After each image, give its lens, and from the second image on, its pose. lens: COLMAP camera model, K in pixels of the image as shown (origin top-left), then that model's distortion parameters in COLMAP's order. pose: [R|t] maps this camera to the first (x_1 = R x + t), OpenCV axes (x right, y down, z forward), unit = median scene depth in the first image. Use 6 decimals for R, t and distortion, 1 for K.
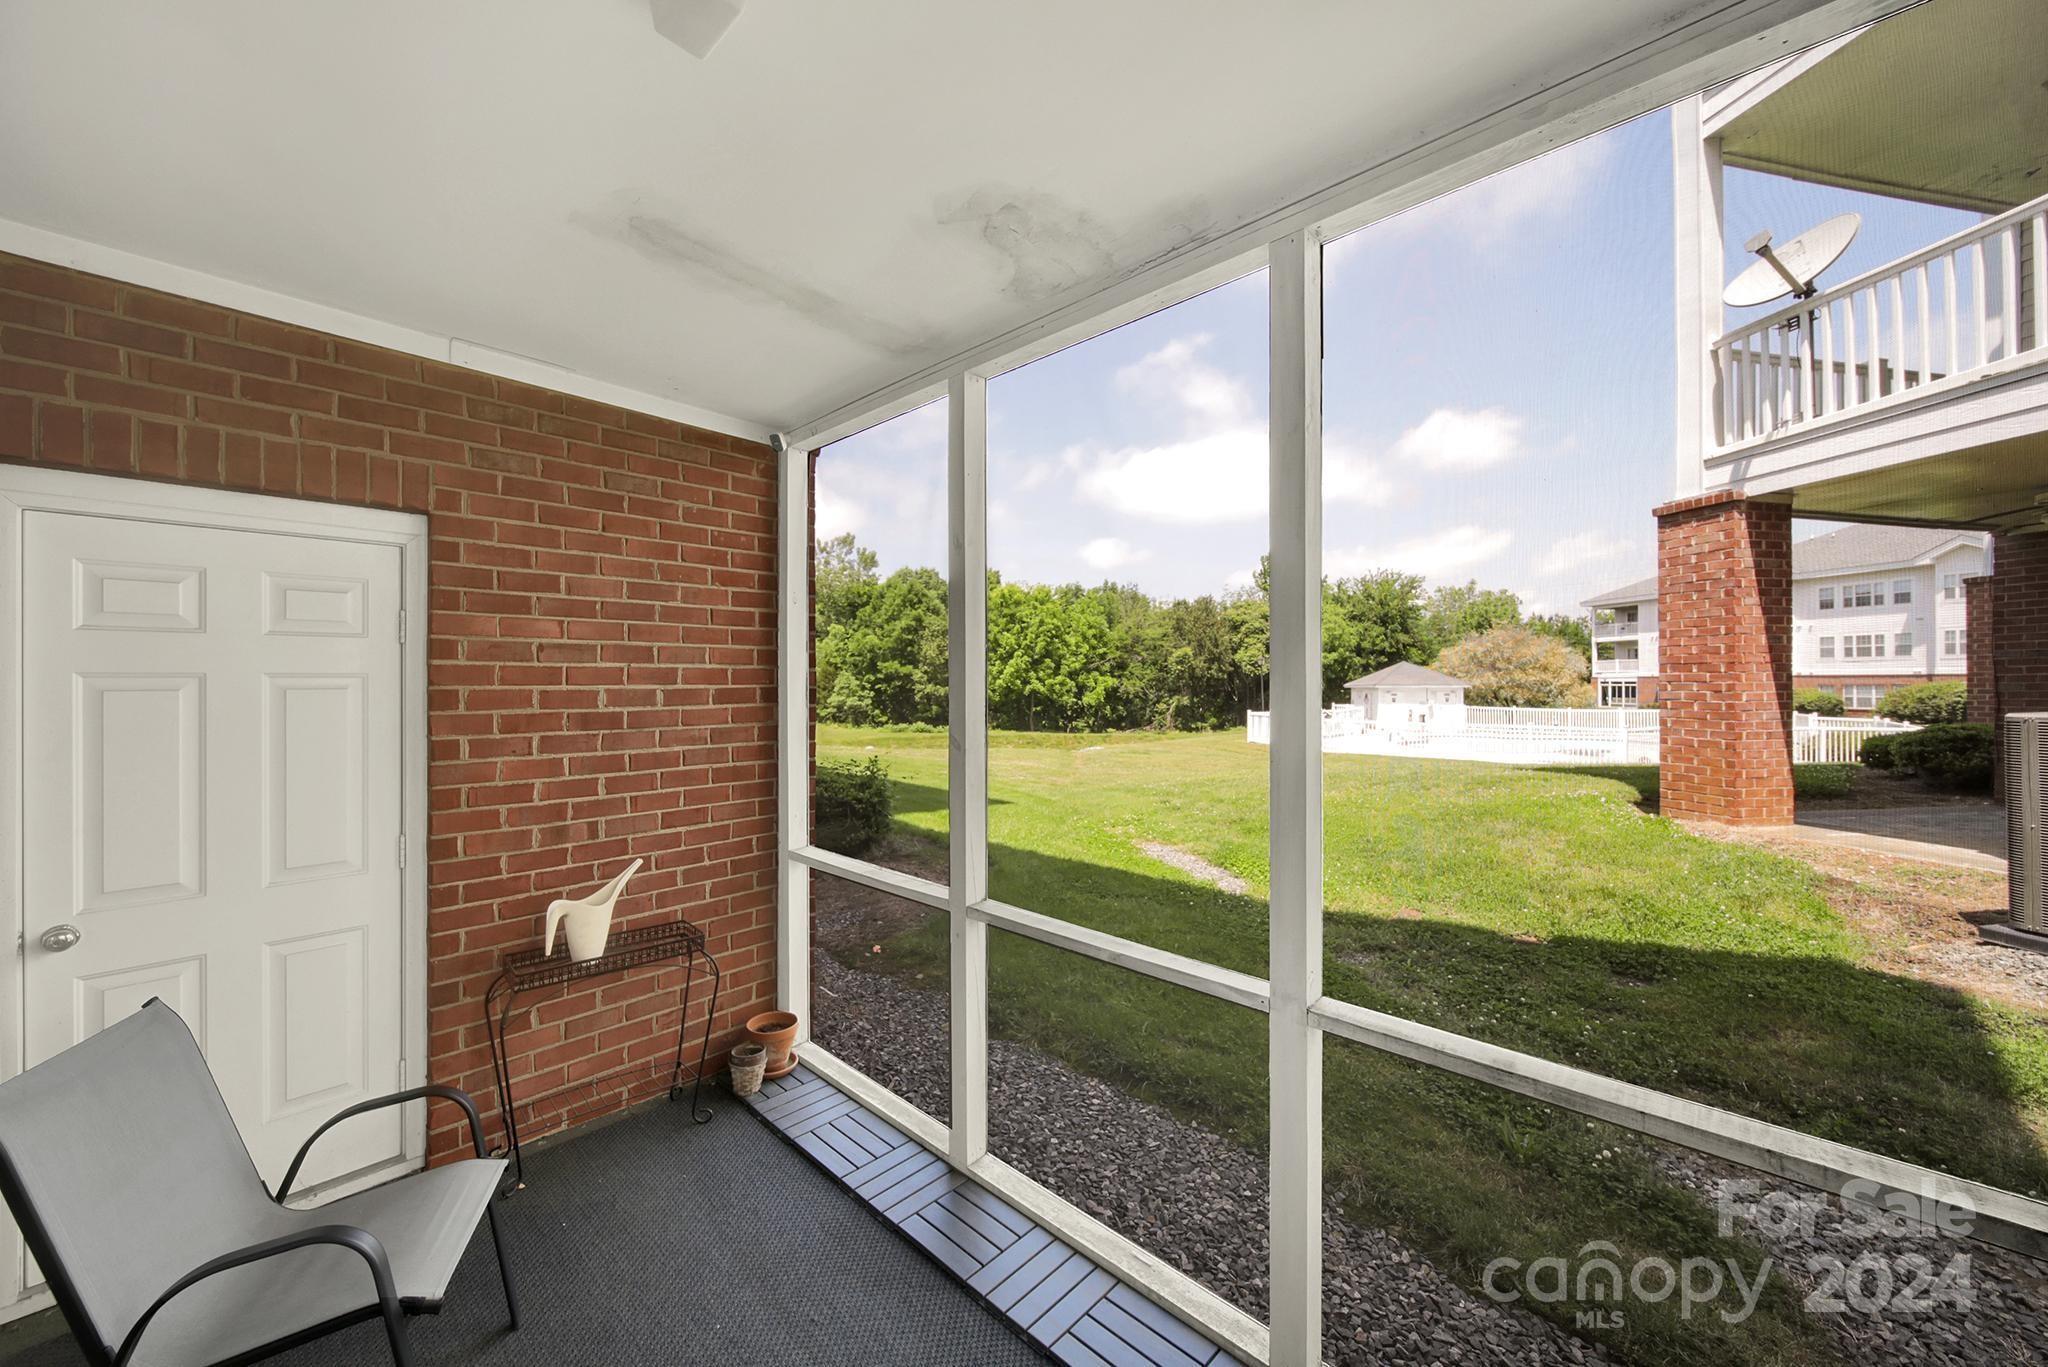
lens RADIAL K [[742.6, 0, 1025.7], [0, 742.6, 679.9], [0, 0, 1]] dist [0.000012, 0.000041]
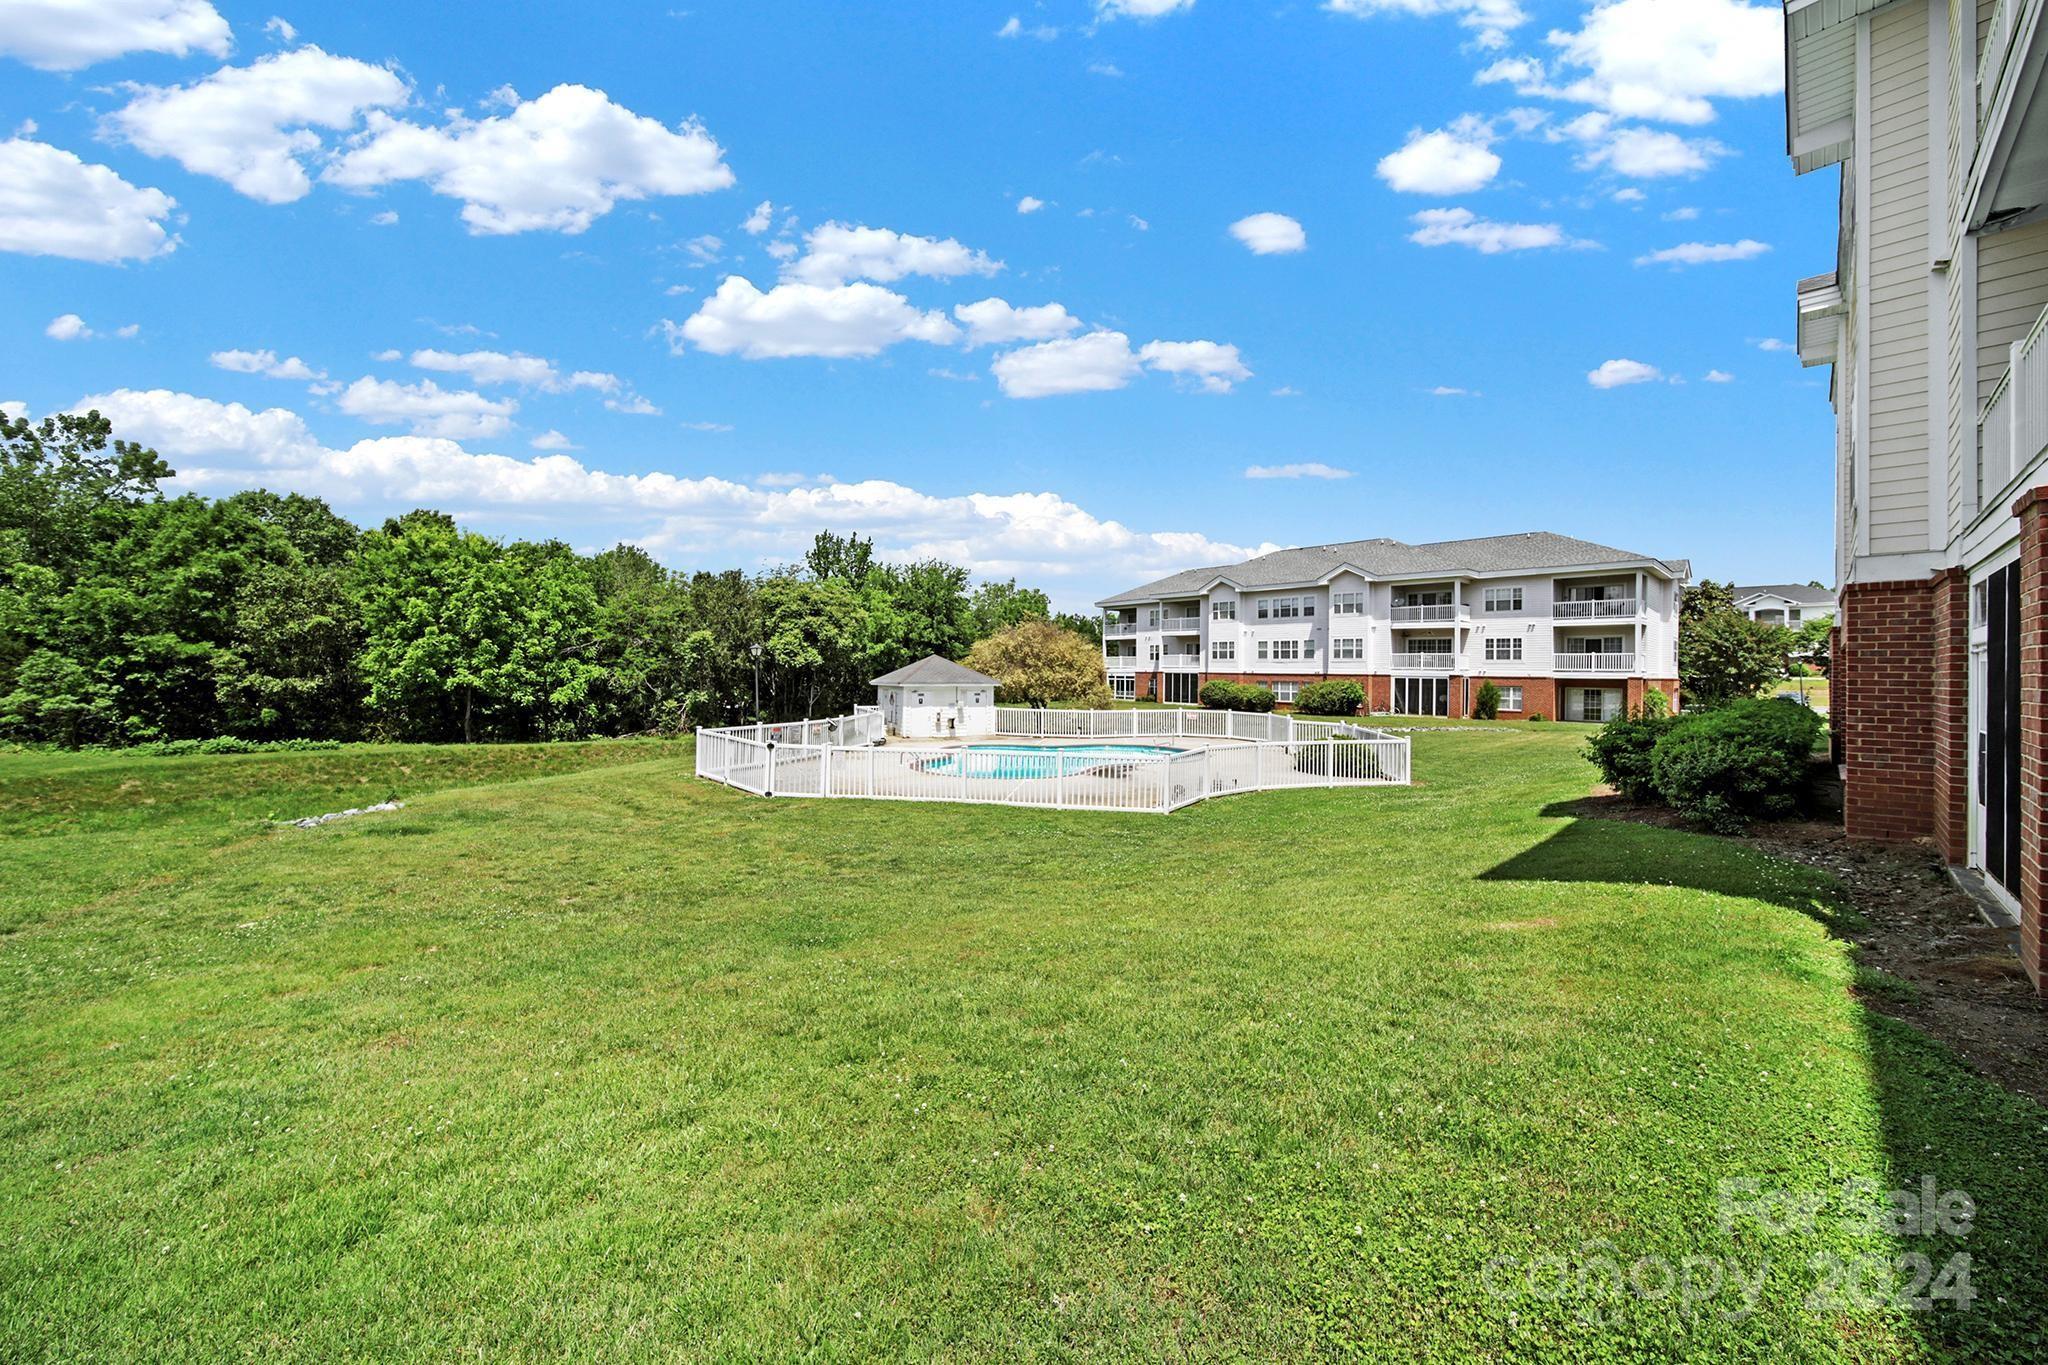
lens RADIAL K [[742.6, 0, 1025.7], [0, 742.6, 678.9], [0, 0, 1]] dist [0.000012, 0.000041]
pose [[0.848470, 0.003883, 0.529230, 0.885079], [-0.012244, 0.999849, 0.012293, -0.053883], [-0.529102, -0.016910, 0.848390, 1.334059]]
